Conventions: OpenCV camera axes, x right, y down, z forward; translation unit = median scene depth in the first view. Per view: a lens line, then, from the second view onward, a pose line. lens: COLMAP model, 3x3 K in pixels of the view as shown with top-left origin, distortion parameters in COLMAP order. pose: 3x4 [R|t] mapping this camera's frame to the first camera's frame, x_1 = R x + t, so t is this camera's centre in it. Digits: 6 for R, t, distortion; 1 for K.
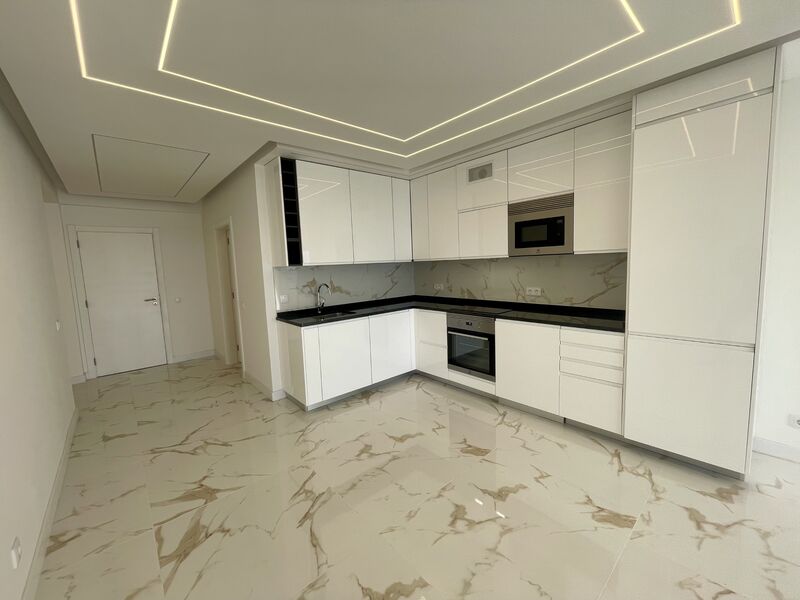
lens RADIAL K [[325.6, 0, 400.4], [0, 325.6, 298.0], [0, 0, 1]] dist [-0.000897, 0.000385]
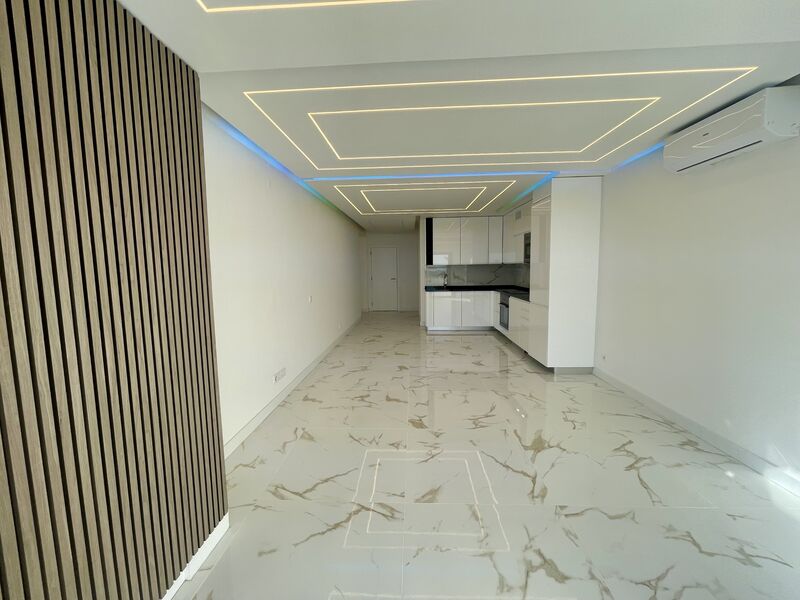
lens RADIAL K [[325.6, 0, 397.5], [0, 325.6, 298.1], [0, 0, 1]] dist [-0.000897, 0.000385]
pose [[0.732599, 0.093856, -0.674159, 1.044404], [-0.085958, 0.995275, 0.045153, 0.045436], [0.675211, 0.024870, 0.737205, -0.789187]]
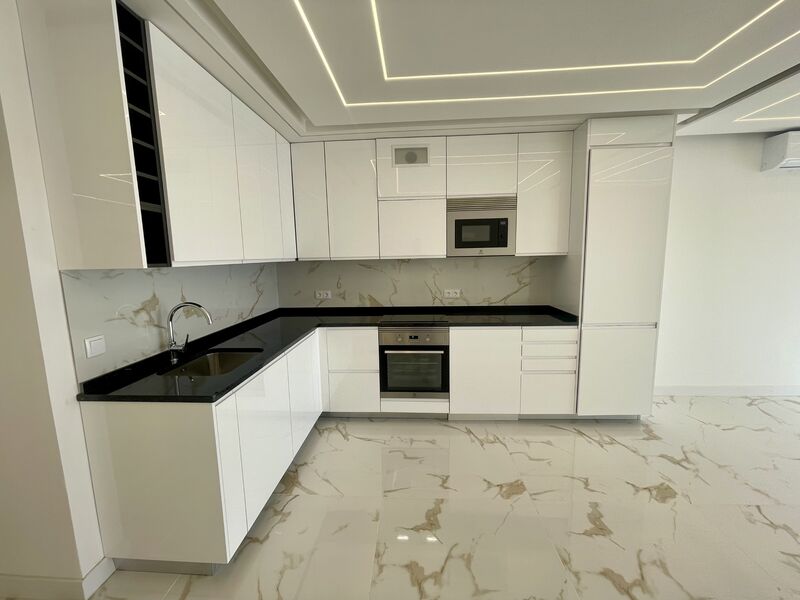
lens RADIAL K [[325.6, 0, 400.6], [0, 325.6, 297.1], [0, 0, 1]] dist [-0.000897, 0.000385]
pose [[0.703757, -0.066144, 0.707355, -0.407178], [0.069663, 0.997283, 0.023946, -0.046817], [-0.707017, 0.032424, 0.706453, 0.459754]]
